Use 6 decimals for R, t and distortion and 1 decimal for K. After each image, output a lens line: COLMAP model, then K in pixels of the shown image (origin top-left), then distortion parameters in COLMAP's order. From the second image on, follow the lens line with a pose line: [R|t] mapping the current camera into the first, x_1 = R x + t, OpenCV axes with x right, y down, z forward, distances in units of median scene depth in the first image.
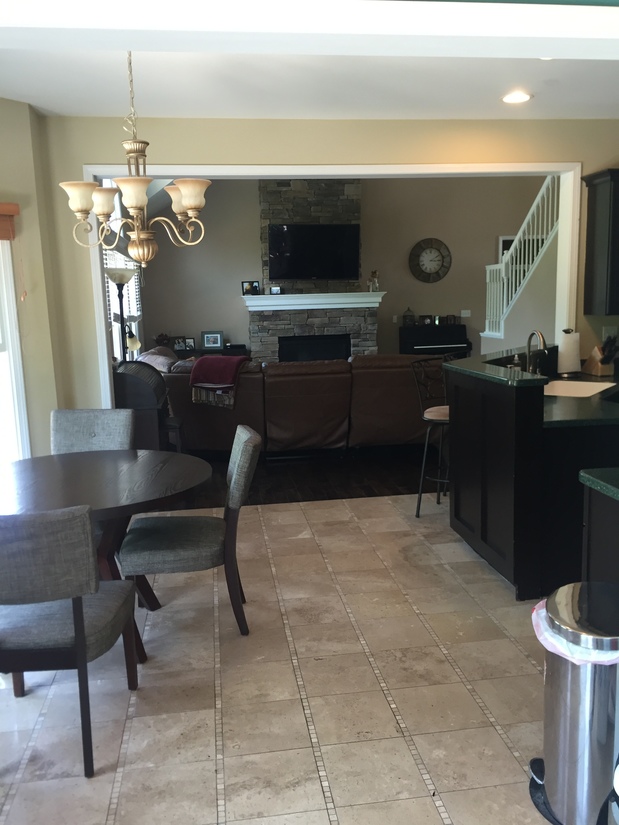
lens RADIAL K [[704.1, 0, 309.5], [0, 704.1, 412.5], [0, 0, 1]] dist [0.092117, -0.140263]
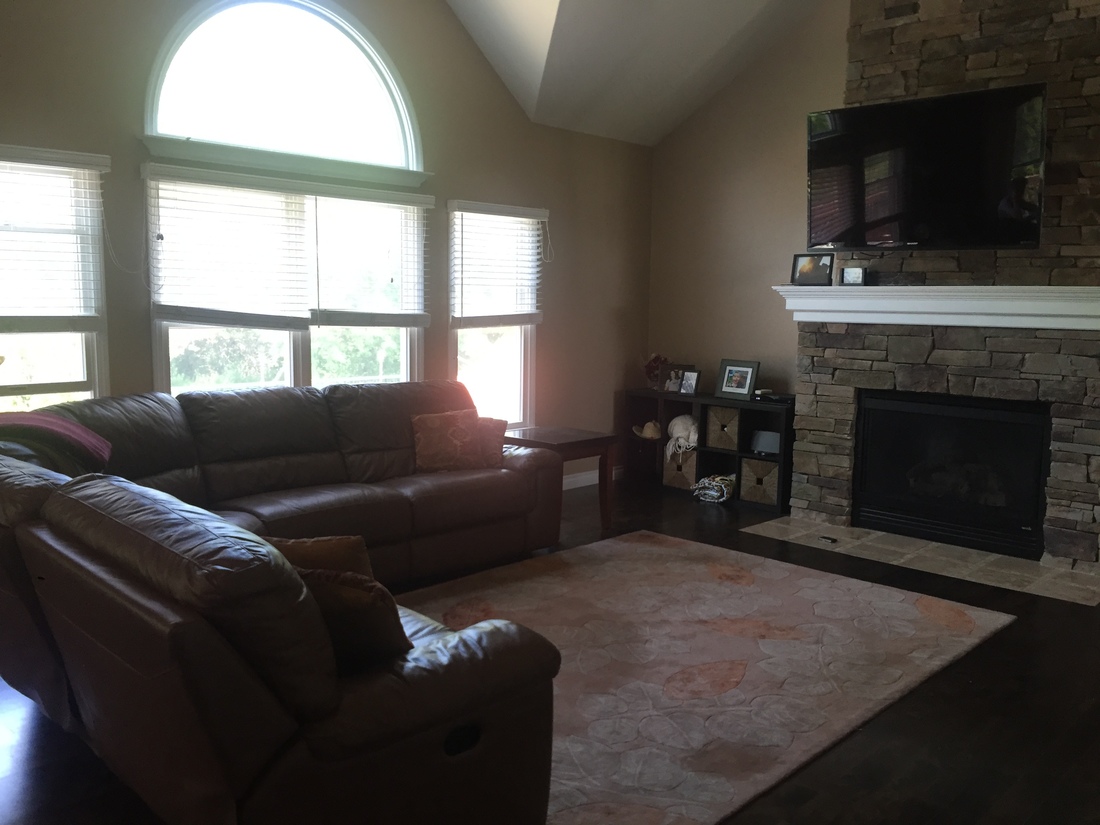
lens RADIAL K [[938.8, 0, 550.0], [0, 938.8, 412.5], [0, 0, 1]] dist [0.092117, -0.140263]
pose [[0.606298, 0.135522, -0.783605, 0.281603], [-0.154805, 0.986635, 0.050859, -0.093247], [0.780024, 0.090470, 0.619175, 0.518692]]
